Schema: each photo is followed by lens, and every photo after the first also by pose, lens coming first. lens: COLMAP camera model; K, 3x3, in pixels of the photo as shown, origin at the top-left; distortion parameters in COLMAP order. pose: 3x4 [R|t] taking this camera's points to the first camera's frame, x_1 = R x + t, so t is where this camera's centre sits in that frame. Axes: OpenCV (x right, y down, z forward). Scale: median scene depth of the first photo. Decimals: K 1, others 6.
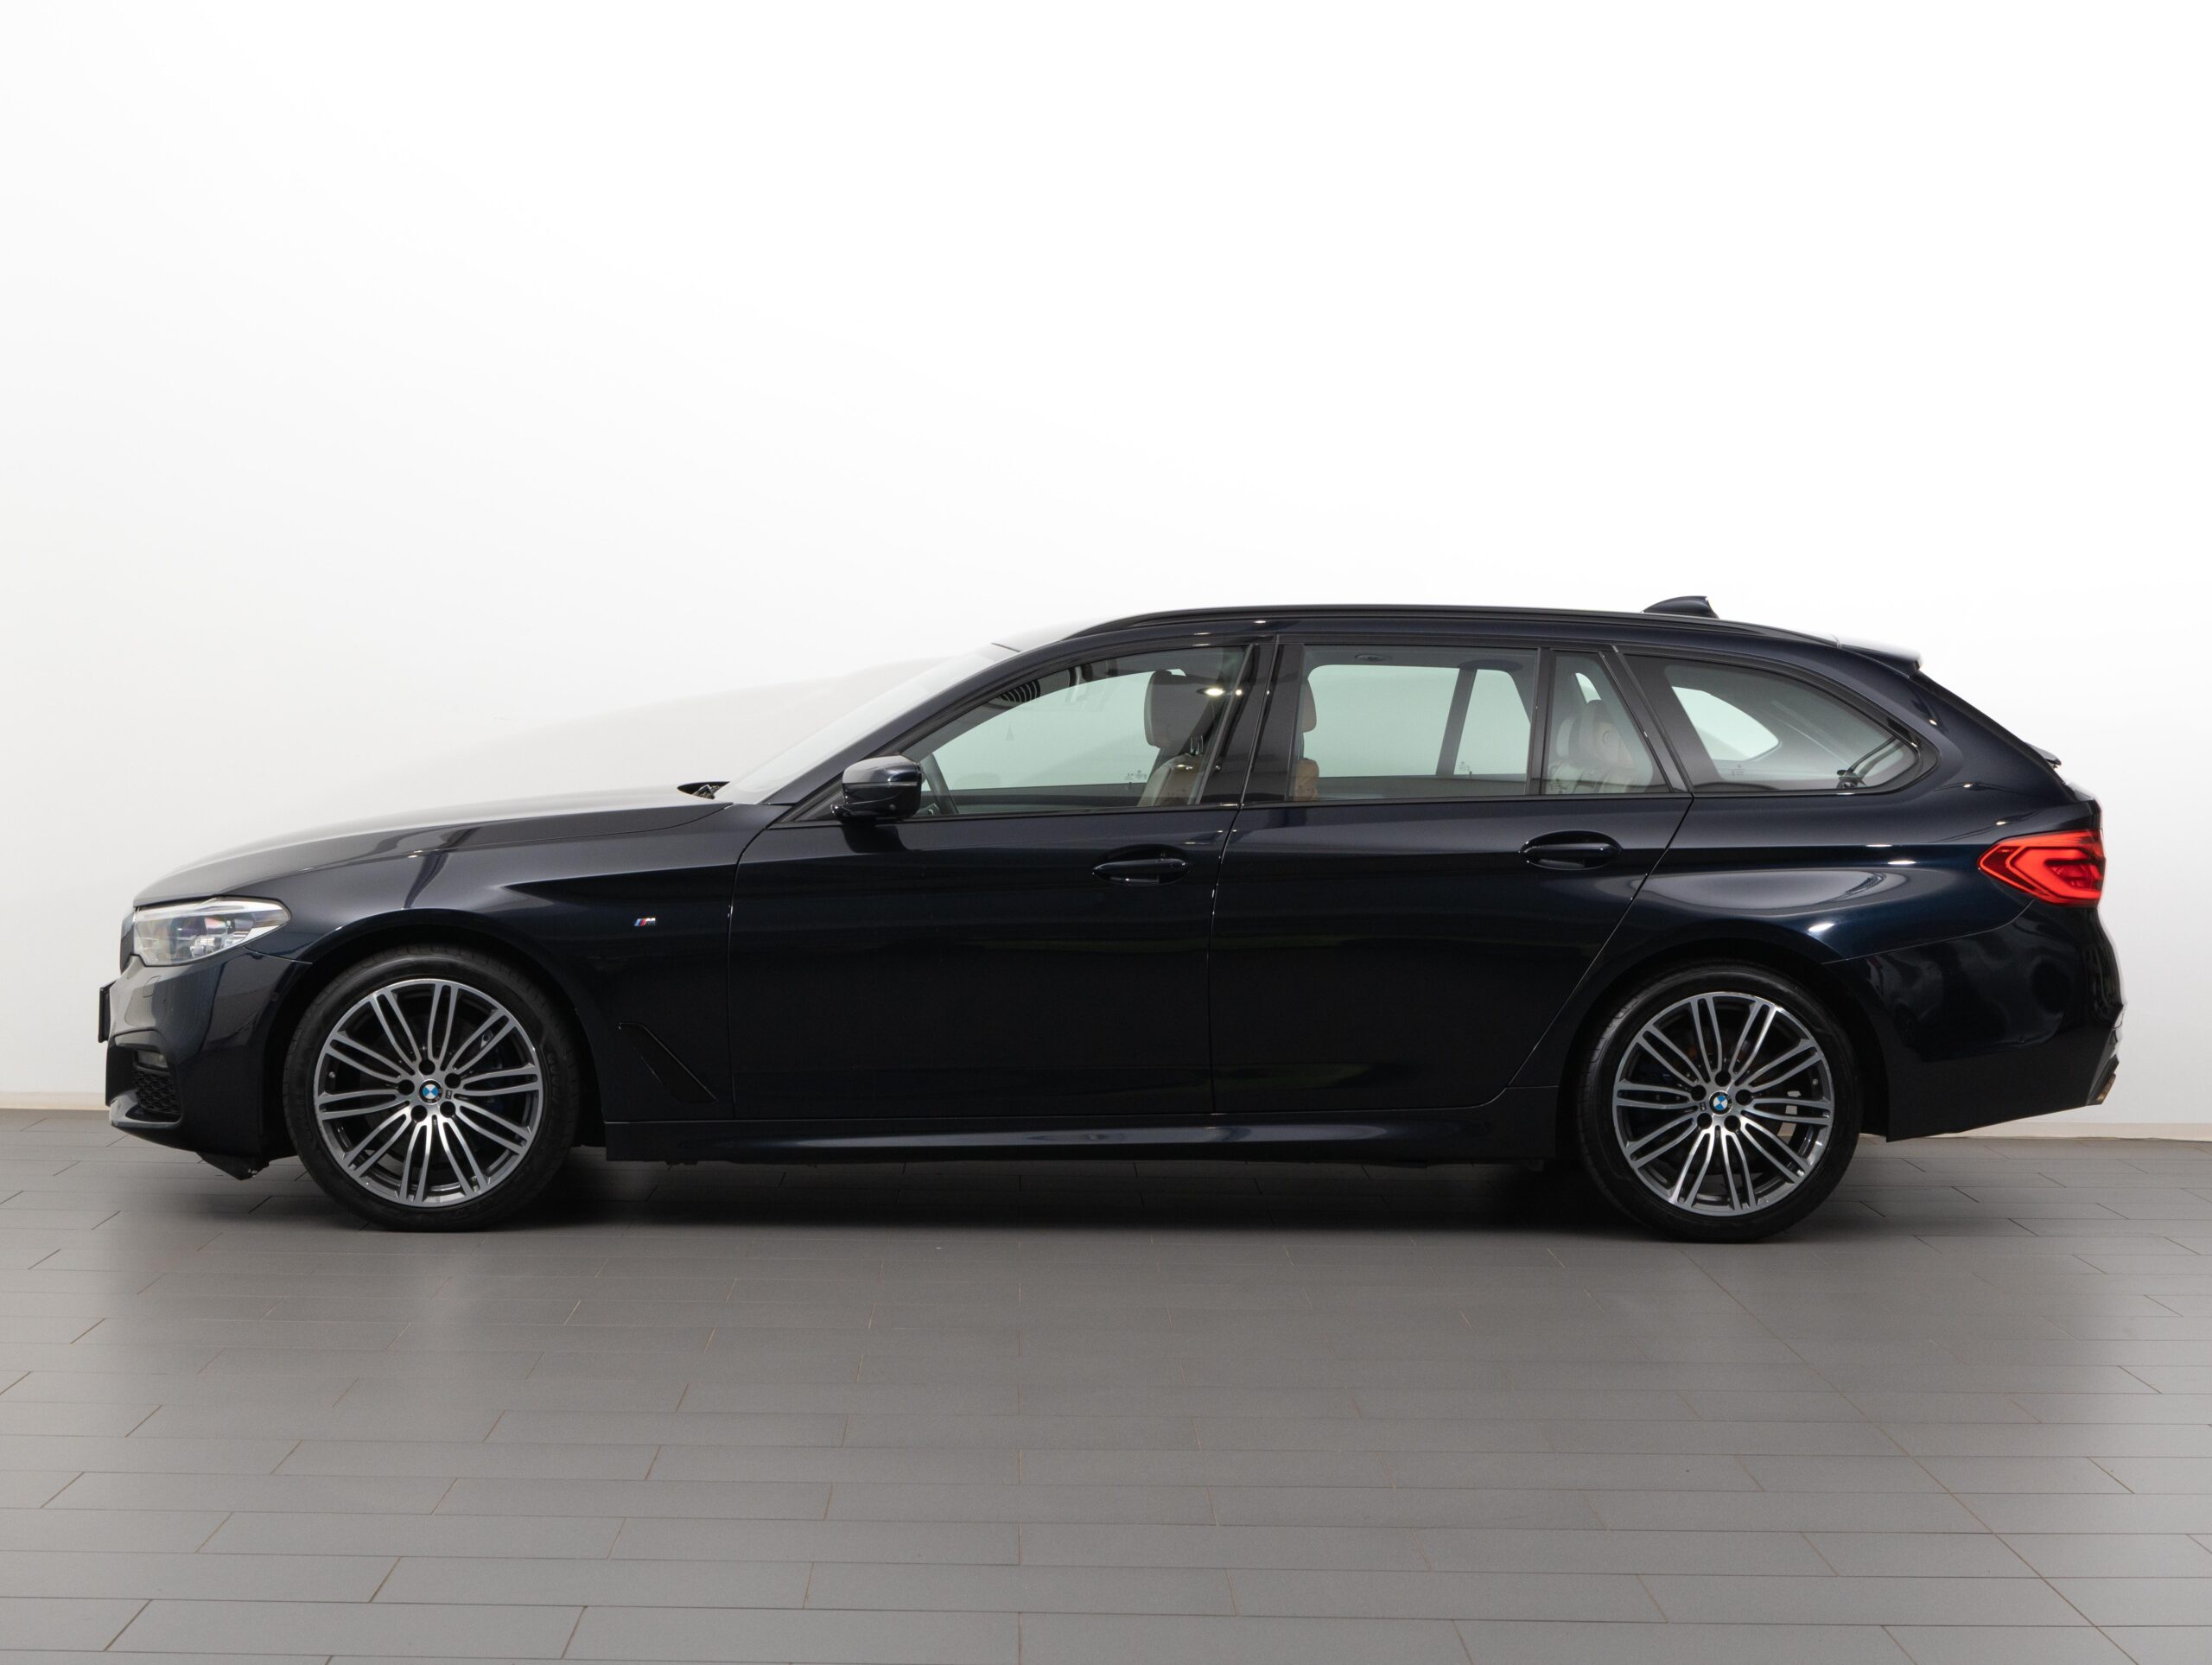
lens RADIAL K [[5680.4, 0, 1103.5], [0, 5680.4, 829.7], [0, 0, 1]] dist [0.129367, 0.000000]
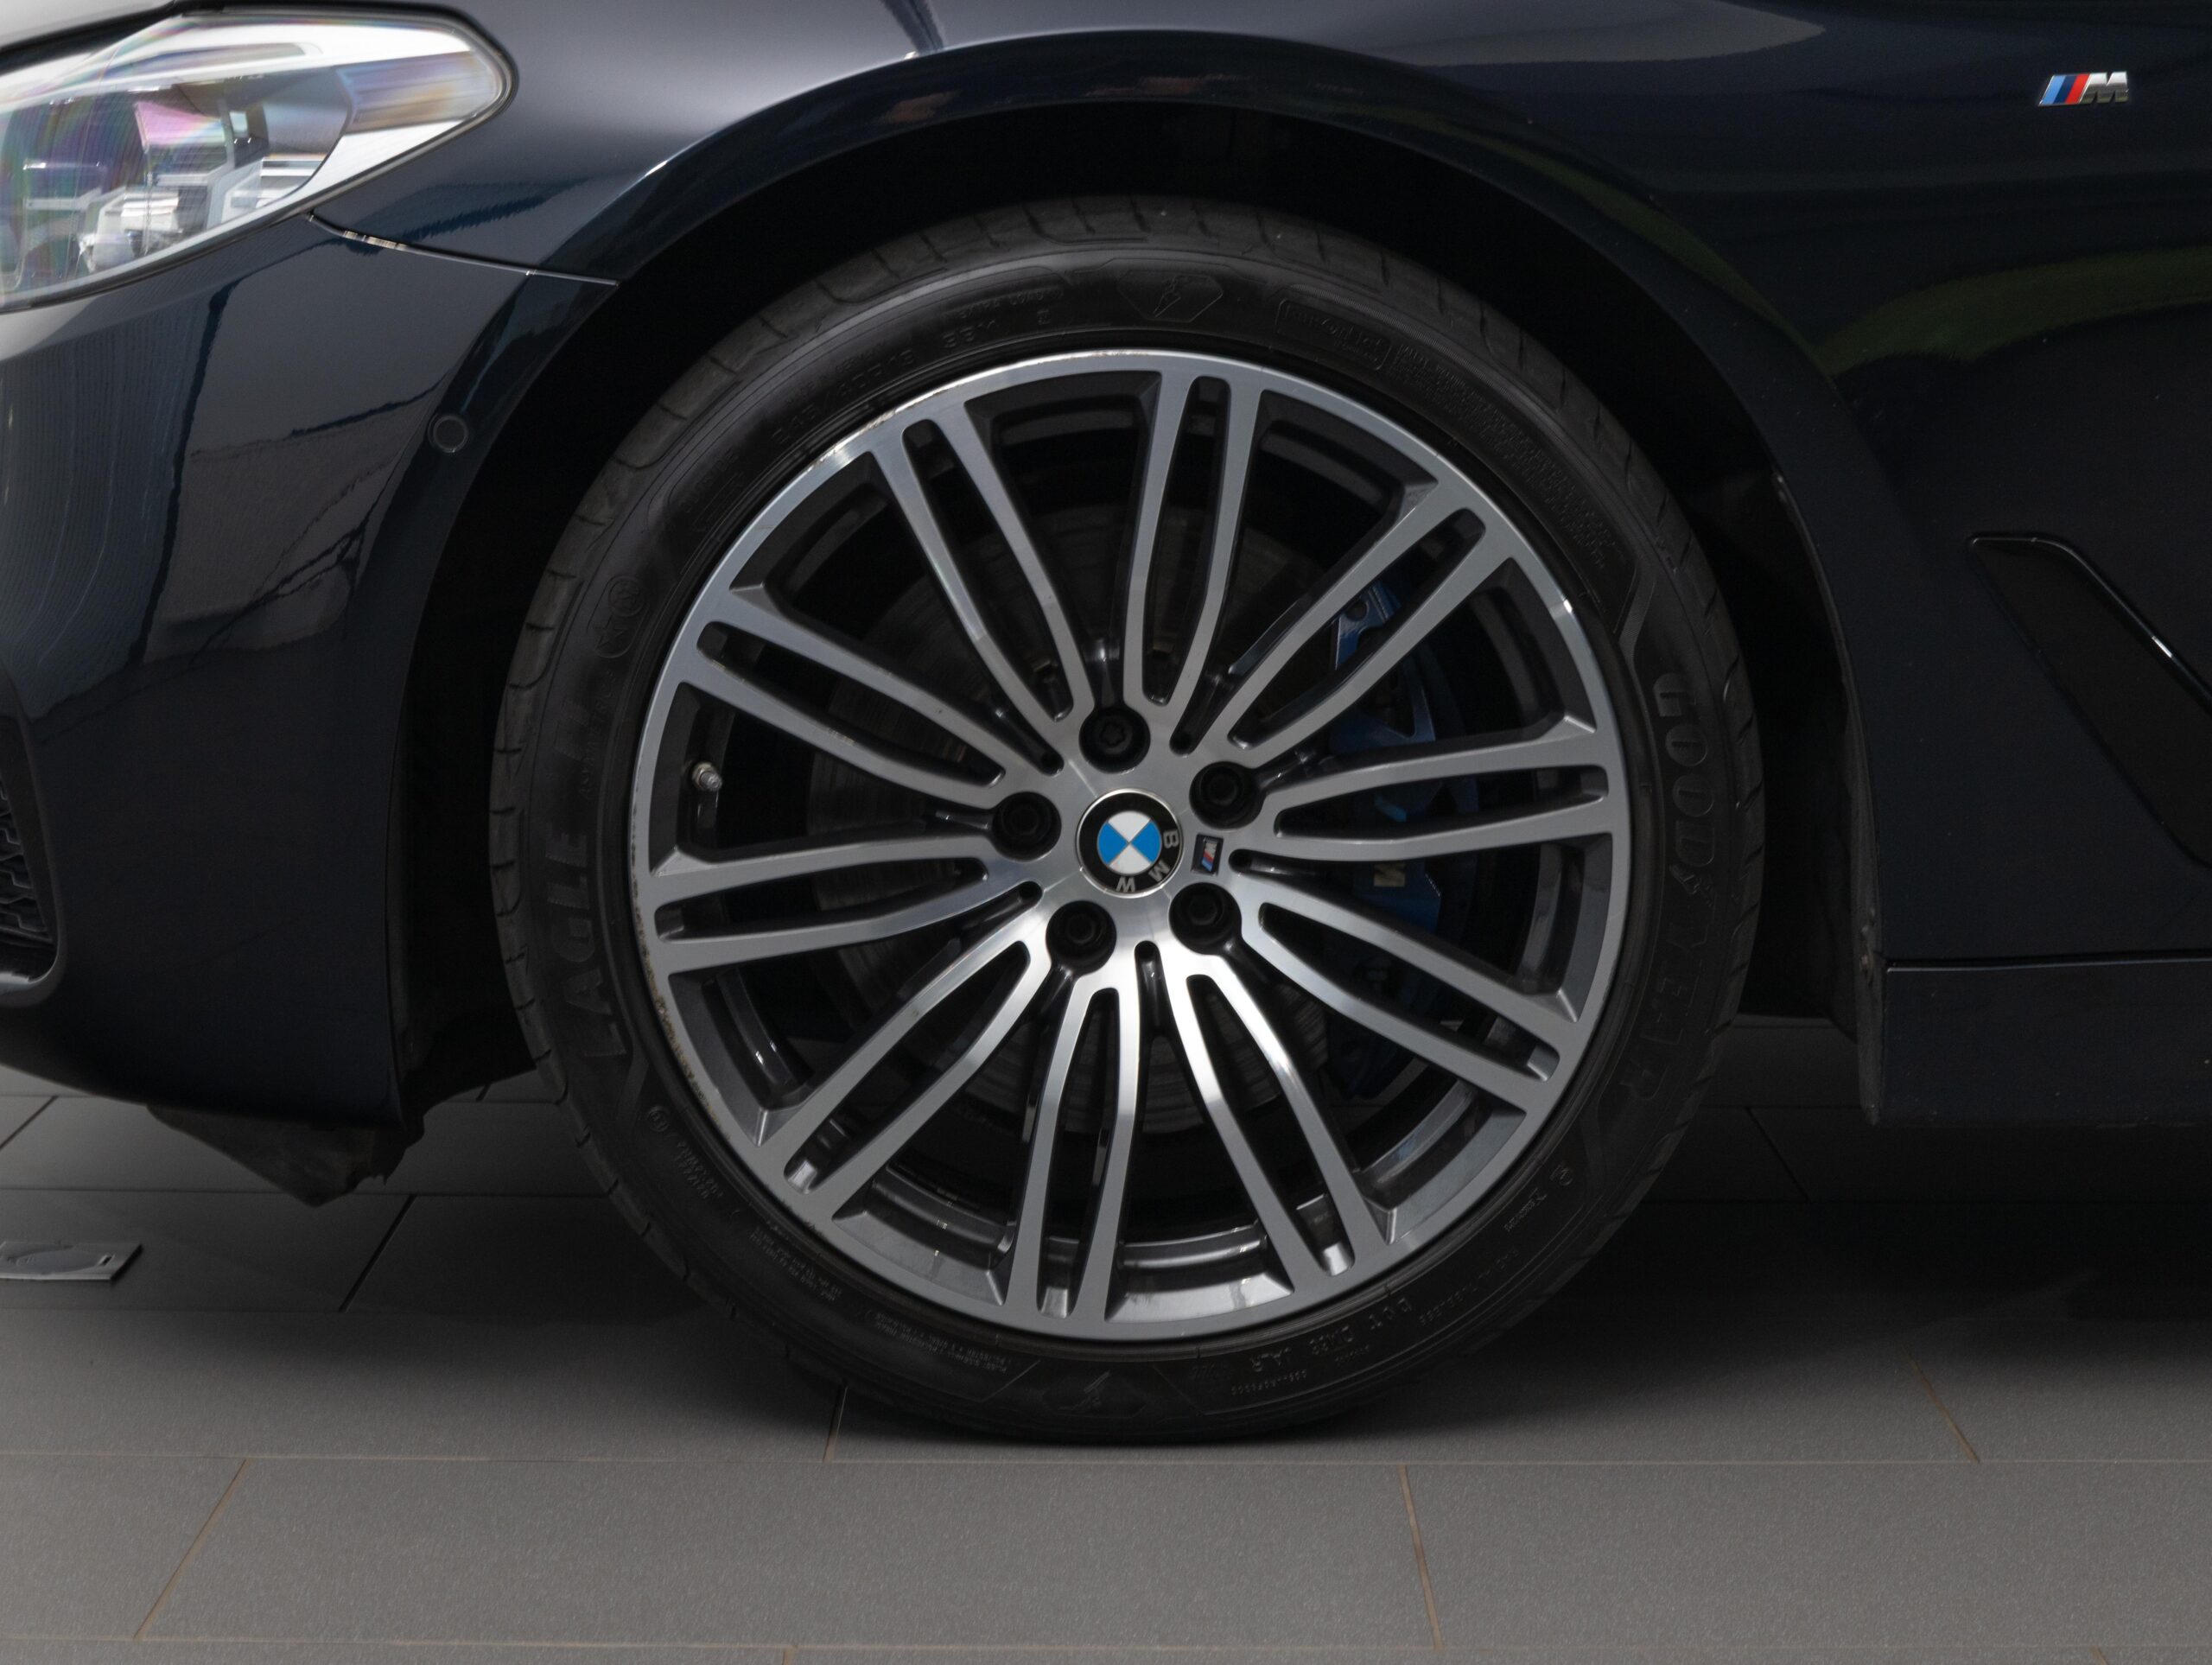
lens RADIAL K [[4285.3, 0, 1110.6], [0, 4285.3, 835.2], [0, 0, 1]] dist [0.029765, 0.000000]
pose [[0.999099, -0.011006, 0.040977, -0.126356], [0.007077, 0.995468, 0.094838, 0.029210], [-0.041835, -0.094463, 0.994649, 0.827821]]
